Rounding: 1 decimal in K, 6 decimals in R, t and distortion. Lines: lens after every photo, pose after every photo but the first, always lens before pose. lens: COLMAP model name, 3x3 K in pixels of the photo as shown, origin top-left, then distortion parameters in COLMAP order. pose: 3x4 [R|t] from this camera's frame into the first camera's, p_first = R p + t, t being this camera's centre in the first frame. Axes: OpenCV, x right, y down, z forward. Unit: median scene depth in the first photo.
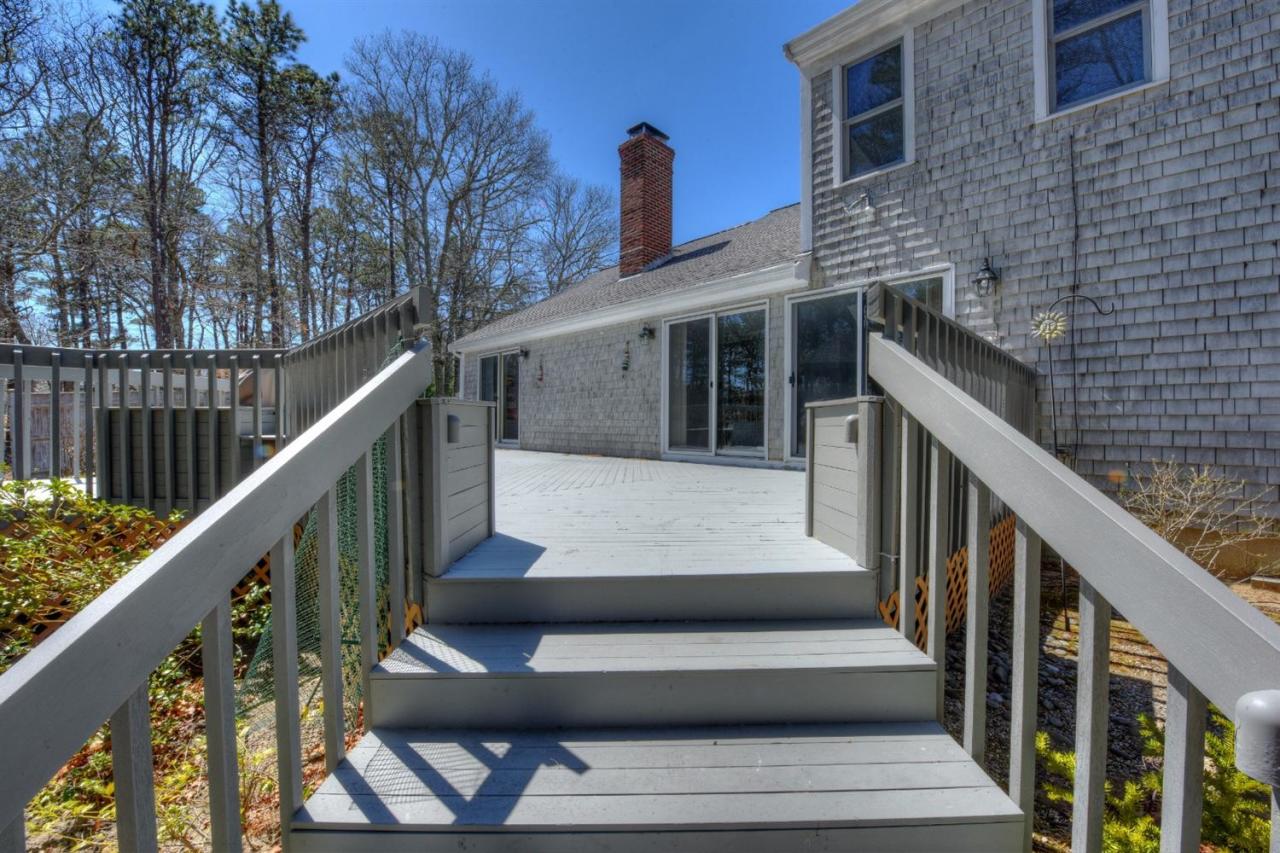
lens RADIAL K [[513.5, 0, 640.0], [0, 513.5, 426.5], [0, 0, 1]] dist [-0.019441, -0.000378]
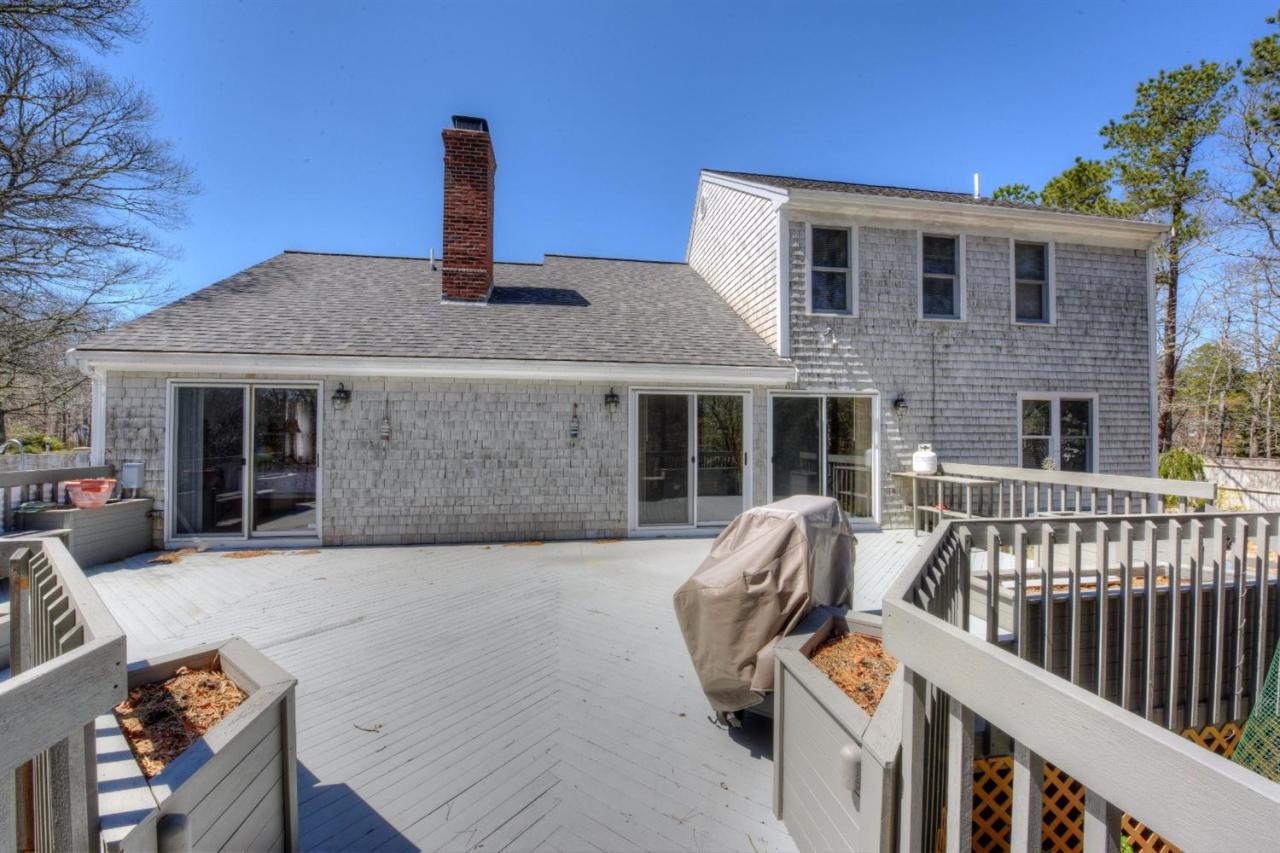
lens RADIAL K [[513.5, 0, 640.0], [0, 513.5, 426.5], [0, 0, 1]] dist [-0.019441, -0.000378]
pose [[0.584136, 0.006087, 0.811633, -0.931677], [0.003530, 0.999943, -0.010040, -0.168879], [-0.811648, 0.008730, 0.584081, 0.579896]]
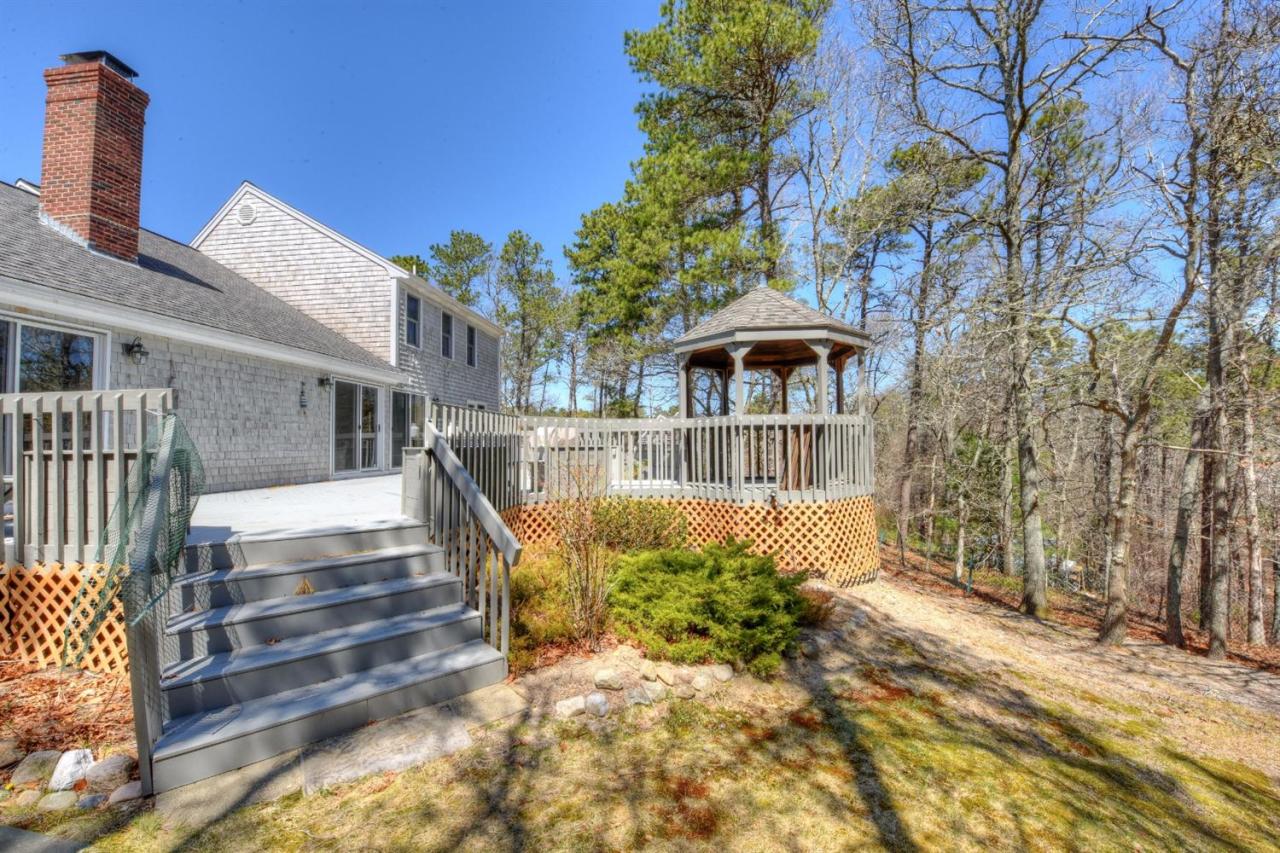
lens RADIAL K [[513.5, 0, 640.0], [0, 513.5, 426.5], [0, 0, 1]] dist [-0.019441, -0.000378]
pose [[-0.638769, 0.024820, 0.768998, -1.966732], [0.005903, 0.999608, -0.027360, -0.044805], [-0.769376, -0.012937, -0.638665, 1.622828]]
